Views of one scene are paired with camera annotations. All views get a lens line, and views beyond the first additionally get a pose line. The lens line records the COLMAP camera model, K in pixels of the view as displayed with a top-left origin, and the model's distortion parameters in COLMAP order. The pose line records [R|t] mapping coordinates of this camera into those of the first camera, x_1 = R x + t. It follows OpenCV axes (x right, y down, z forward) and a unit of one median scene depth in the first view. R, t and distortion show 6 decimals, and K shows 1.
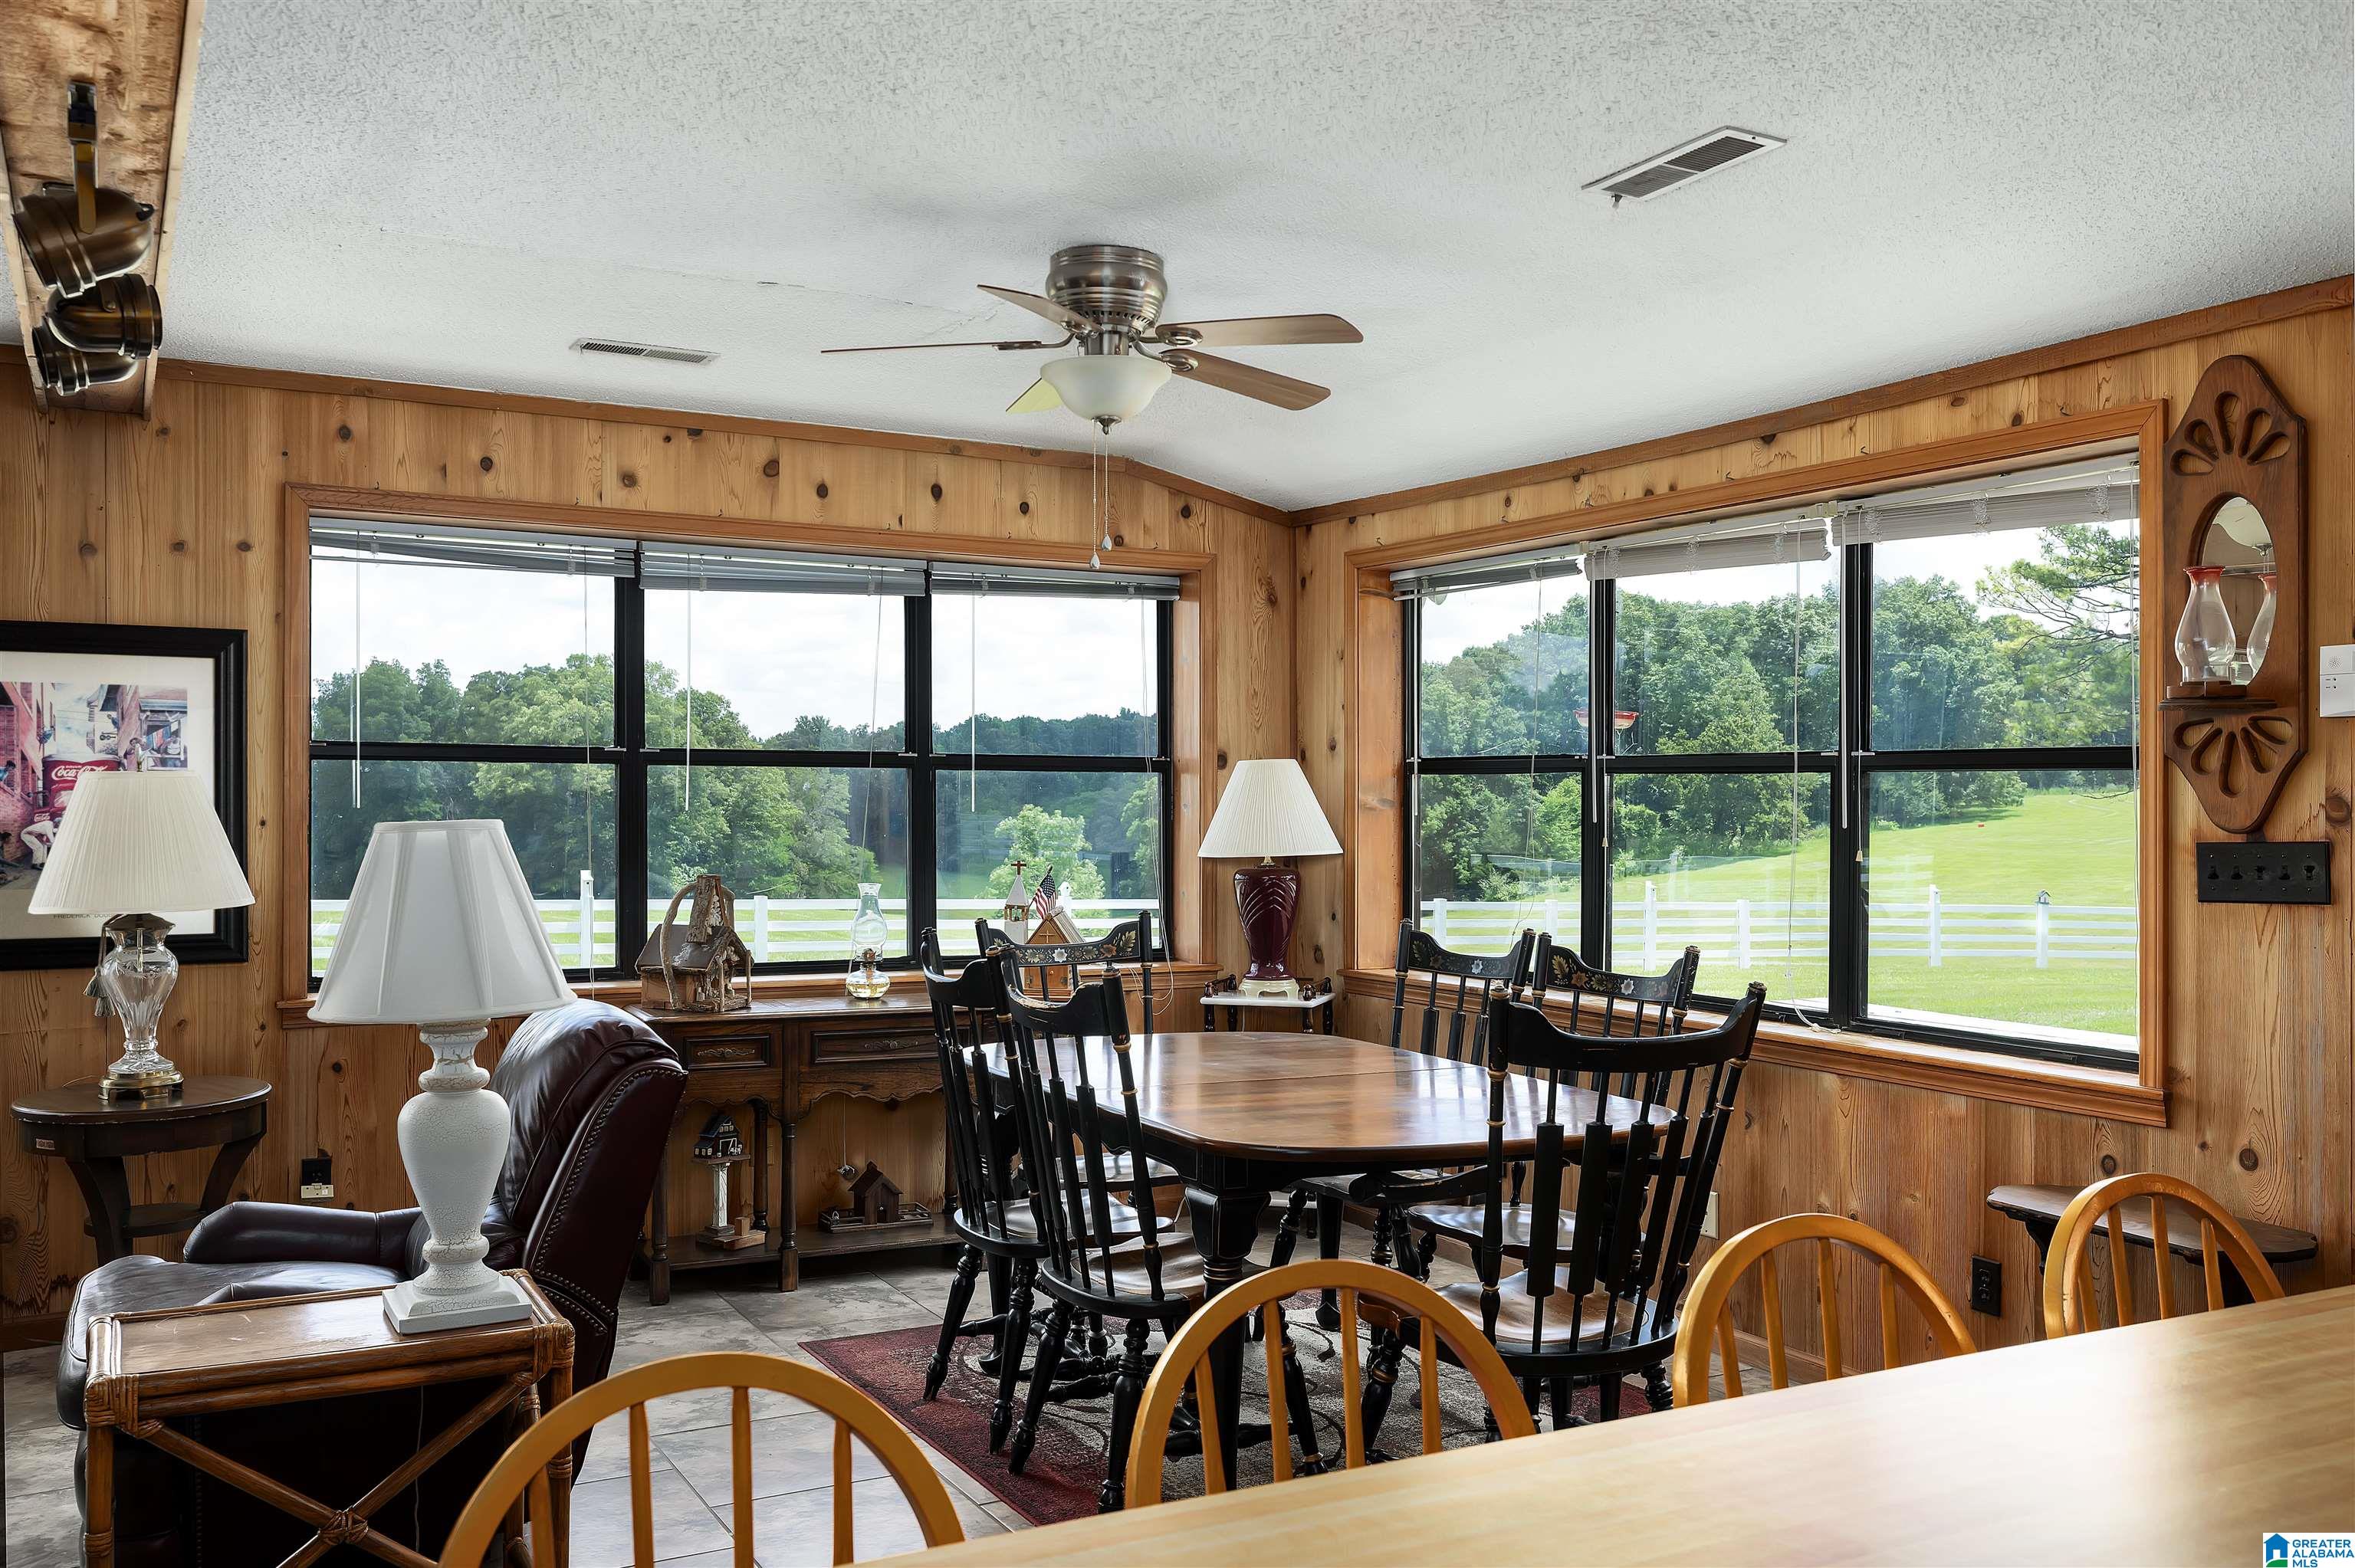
lens RADIAL K [[1964.8, 0, 1161.2], [0, 1964.8, 774.4], [0, 0, 1]] dist [-0.002099, -0.001742]
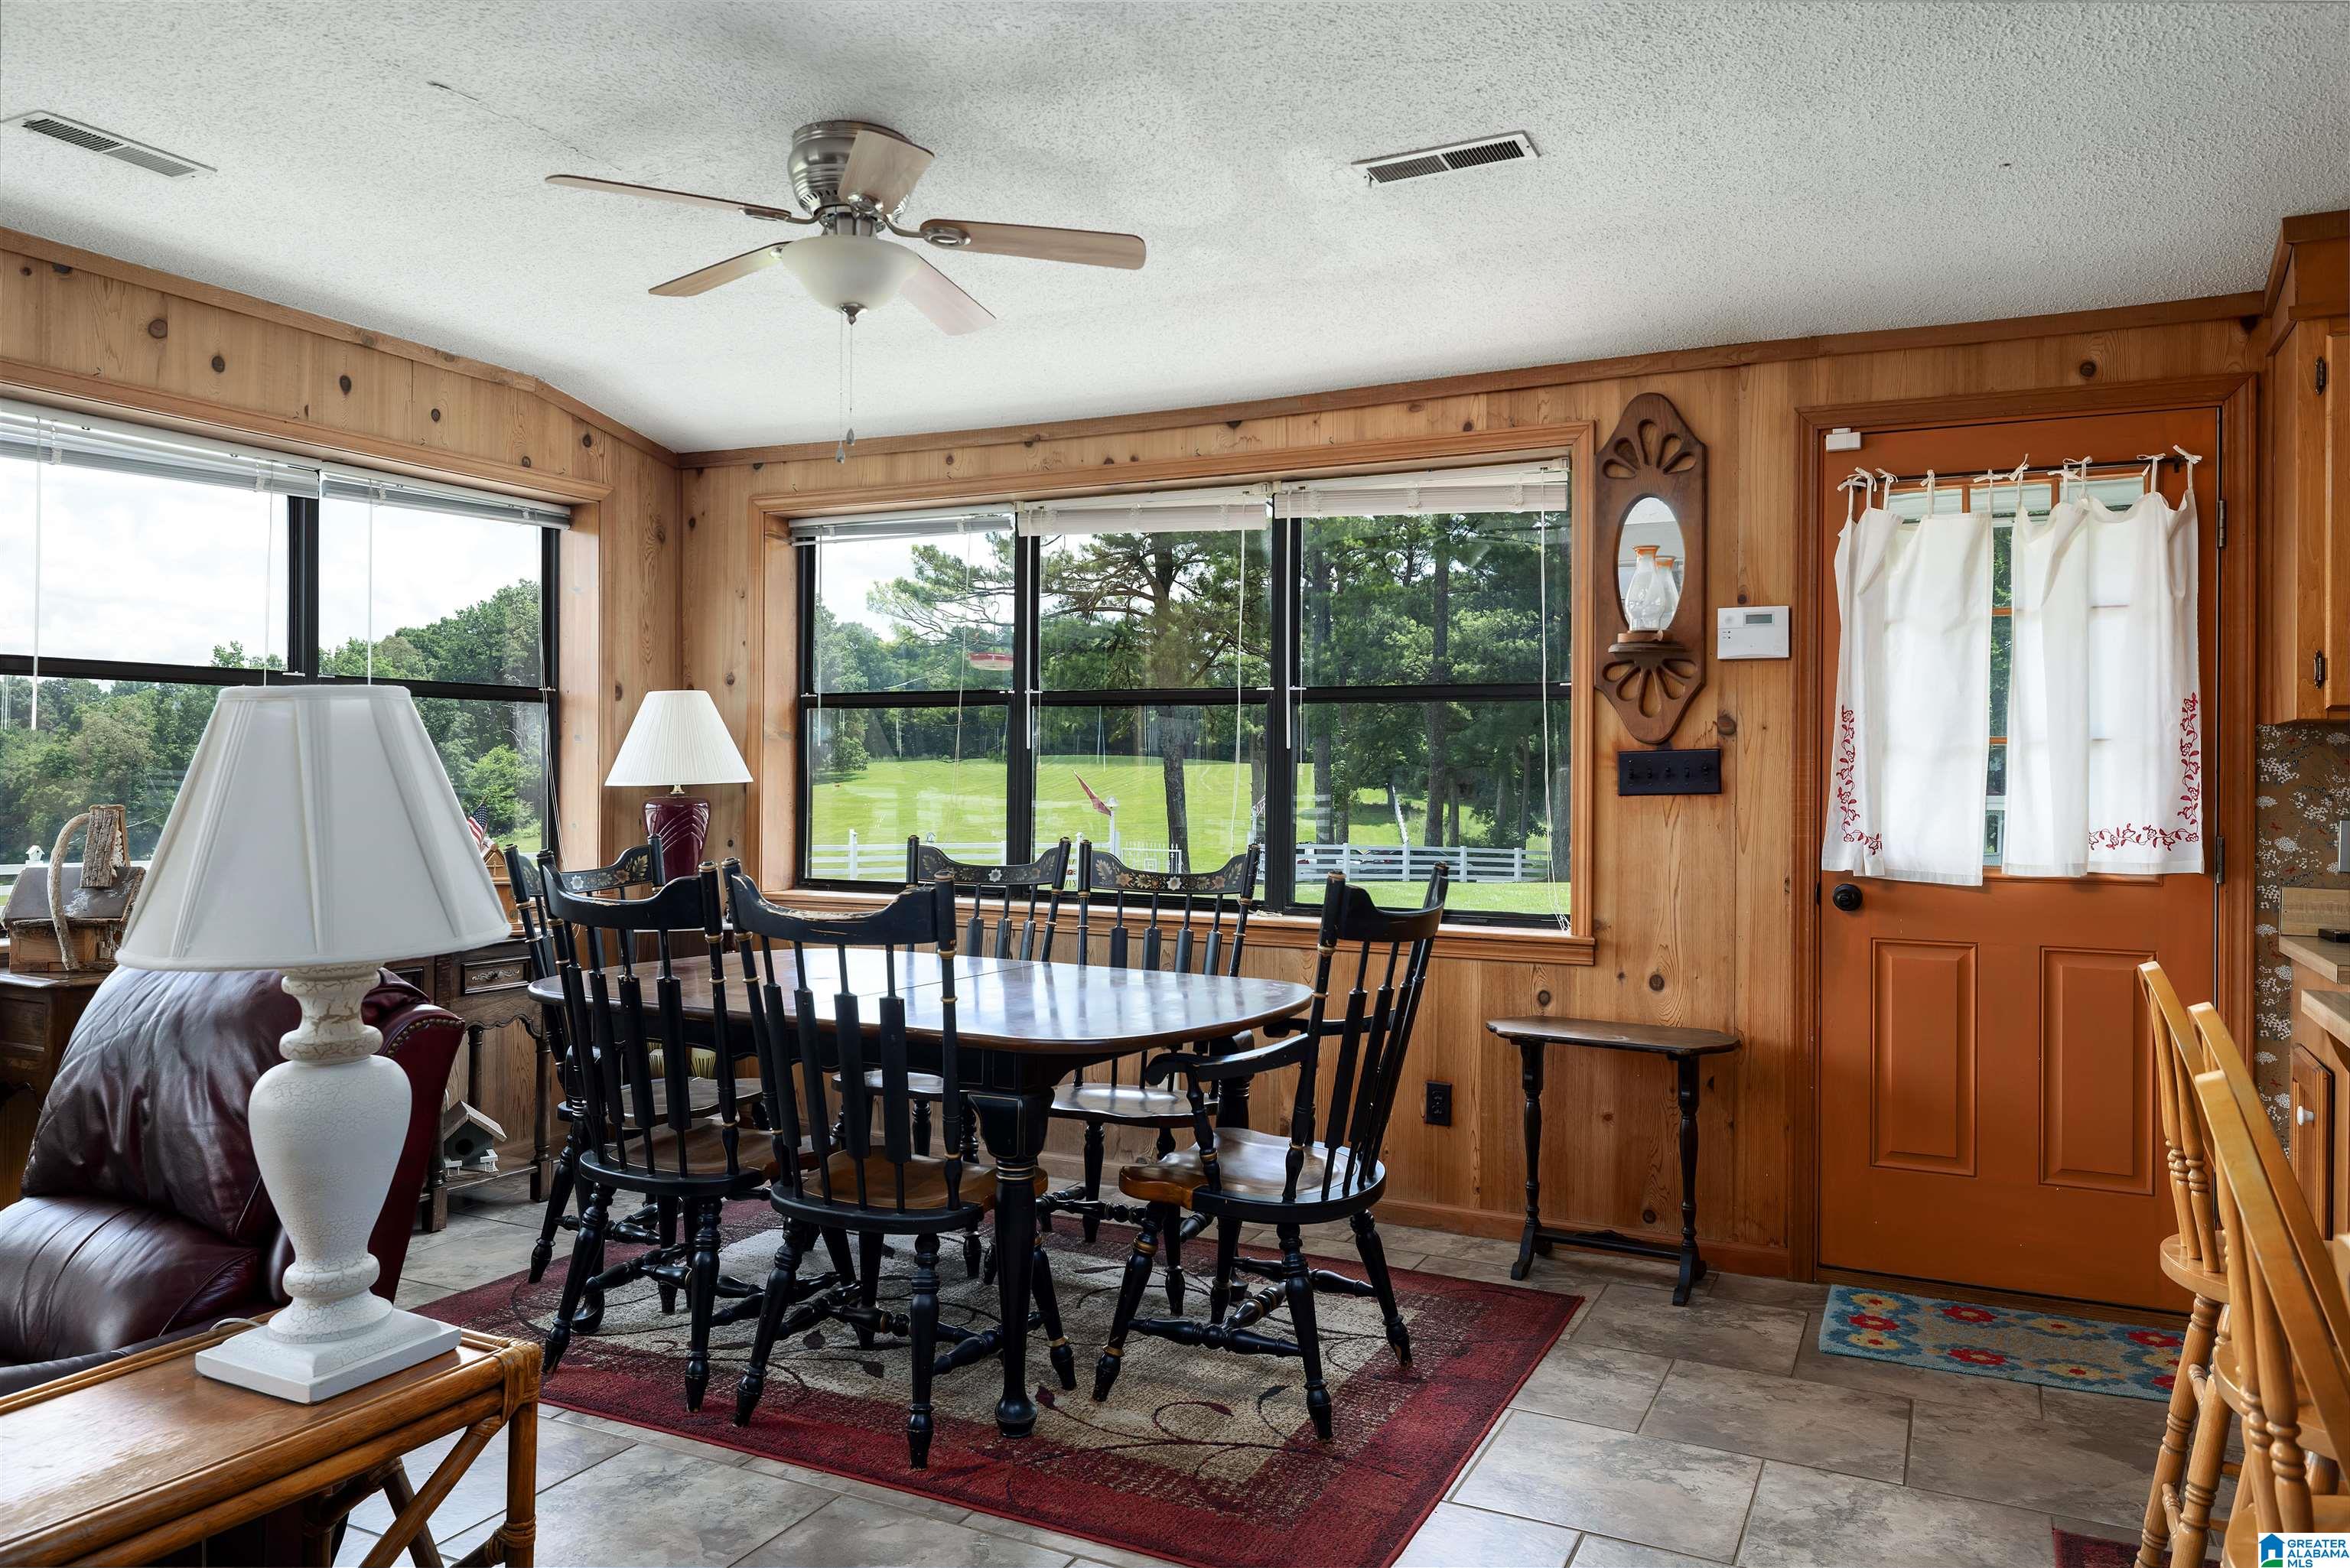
lens RADIAL K [[1620.0, 0, 1174.3], [0, 1620.0, 753.8], [0, 0, 1]] dist [-0.000036, -0.001275]
pose [[0.819891, 0.003908, 0.572507, -0.270020], [-0.006680, 0.999974, 0.002741, 0.026311], [-0.572481, -0.006072, 0.819895, 0.196500]]
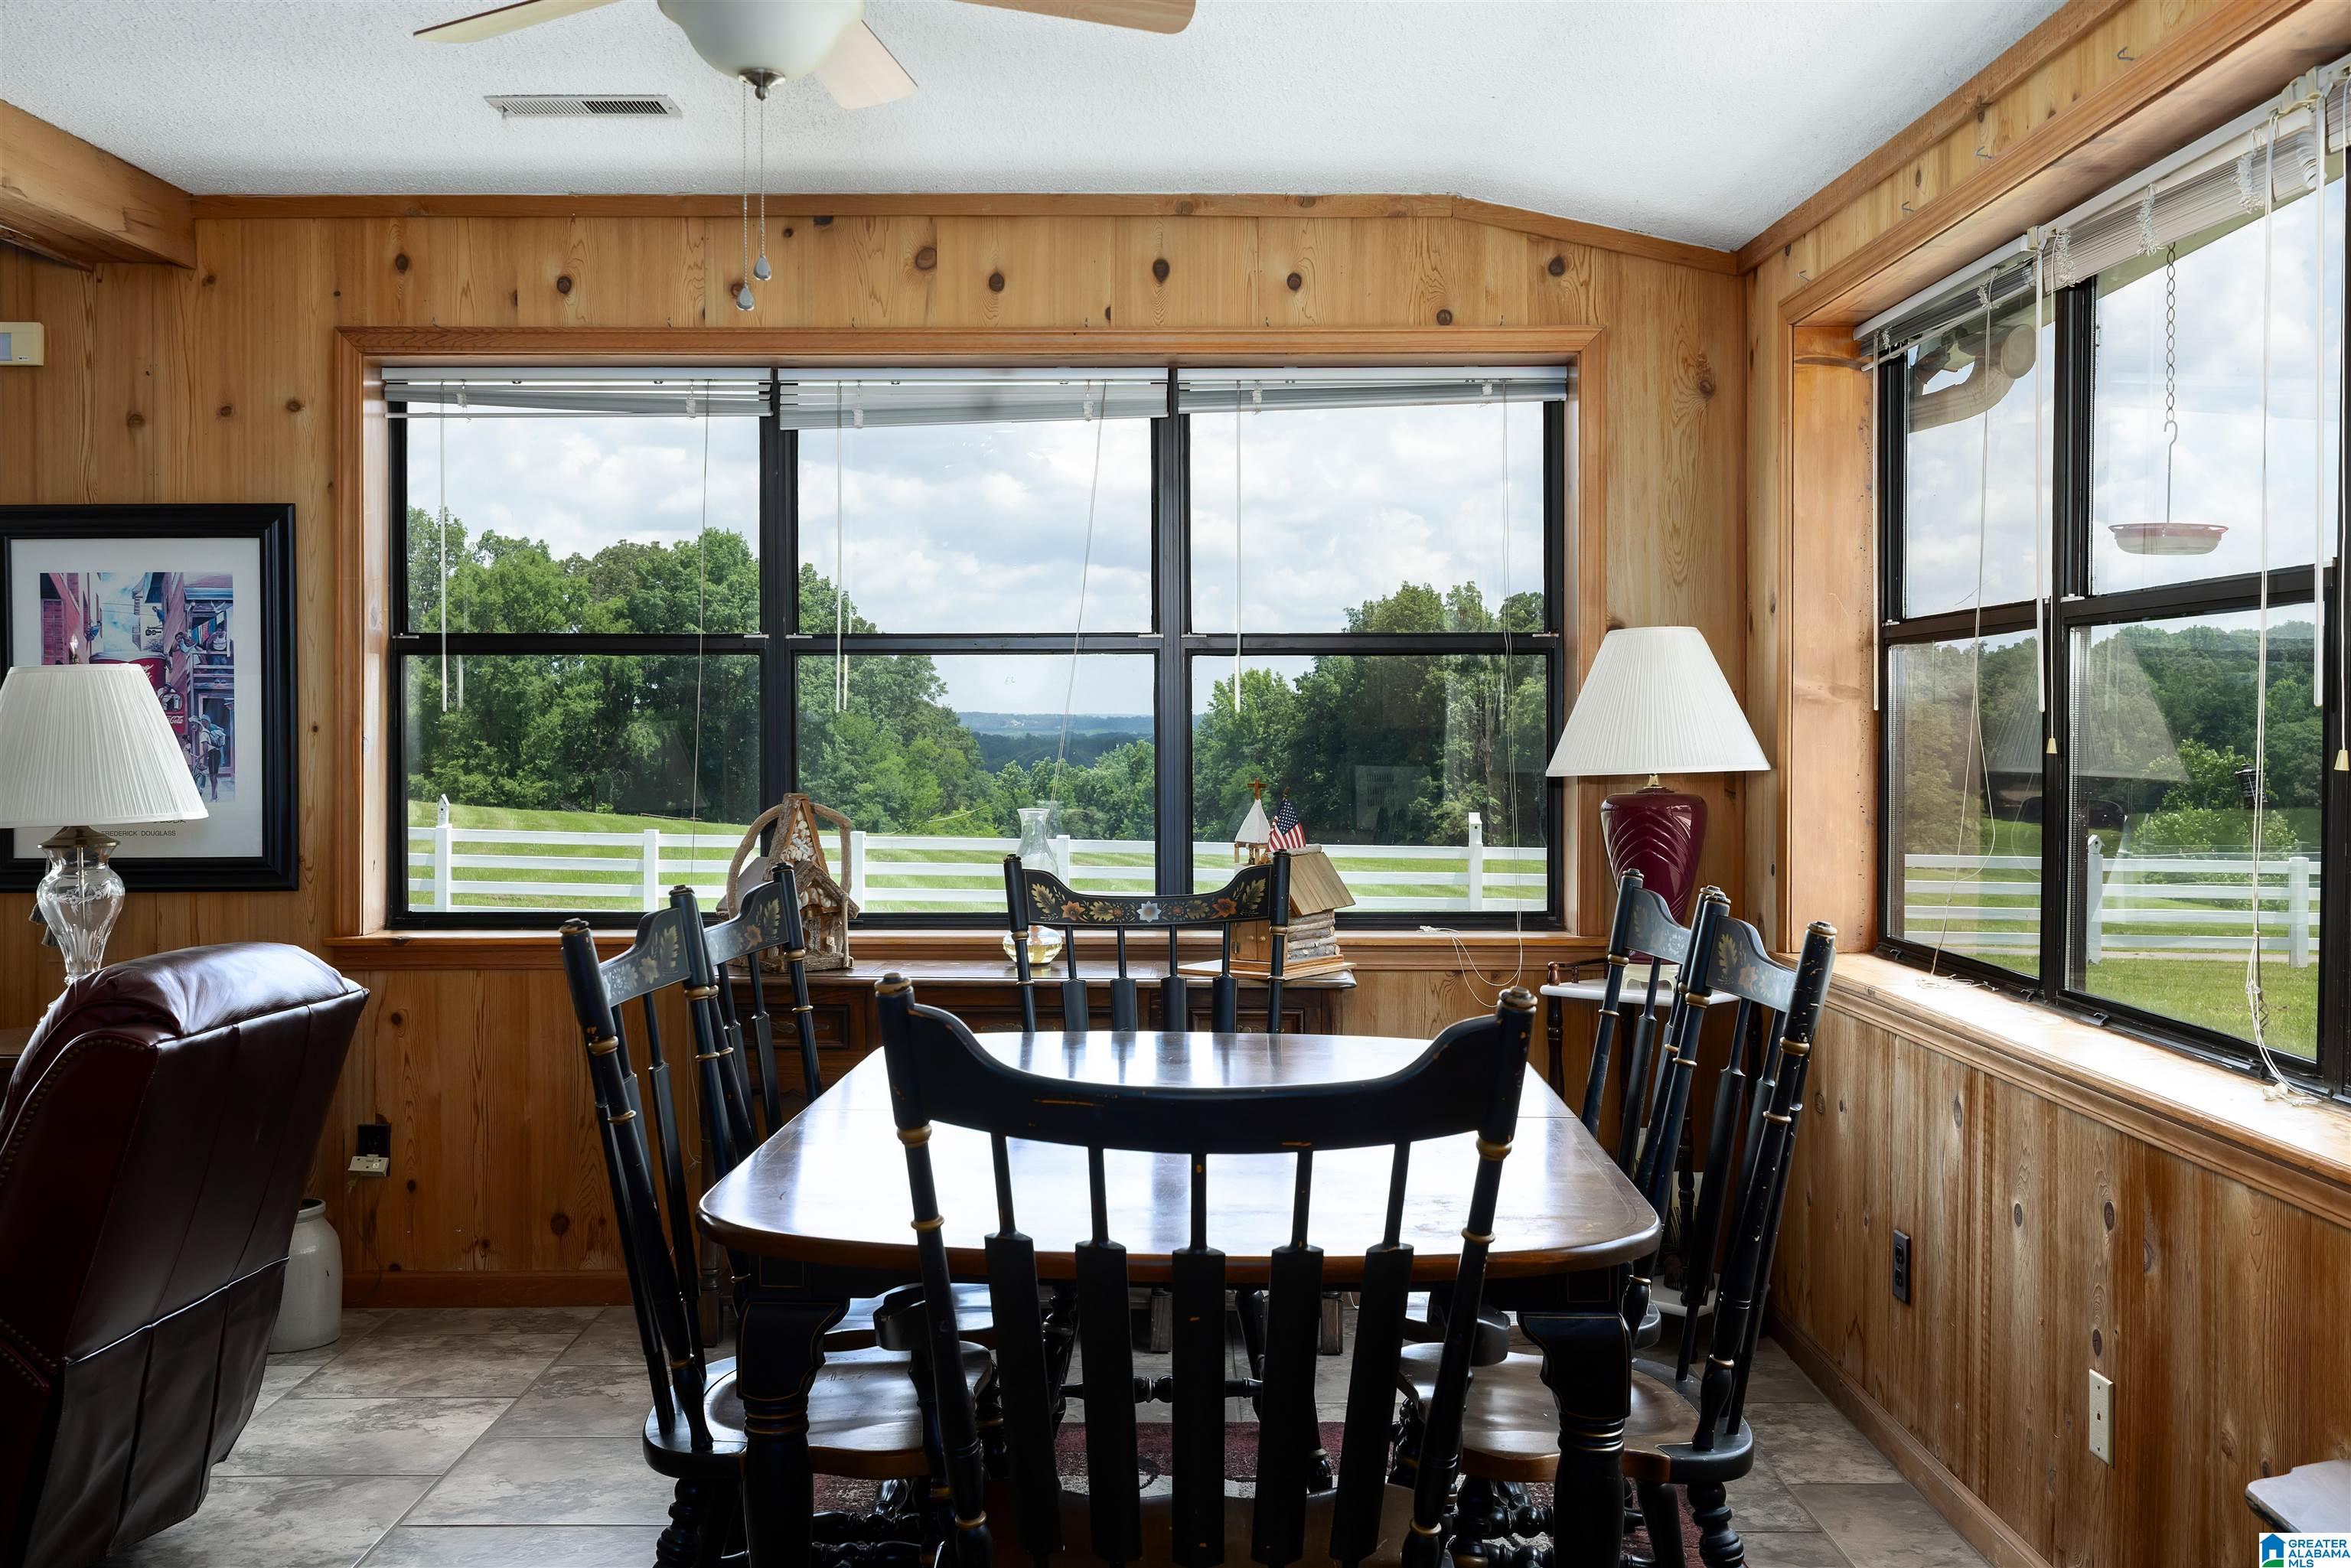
lens RADIAL K [[2289.3, 0, 1174.5], [0, 2289.3, 756.6], [0, 0, 1]] dist [-0.004016, -0.009458]
pose [[0.876327, -0.003243, -0.481706, 0.349977], [0.013416, 0.999754, 0.017675, 0.024294], [0.481530, -0.021952, 0.876154, 0.308087]]
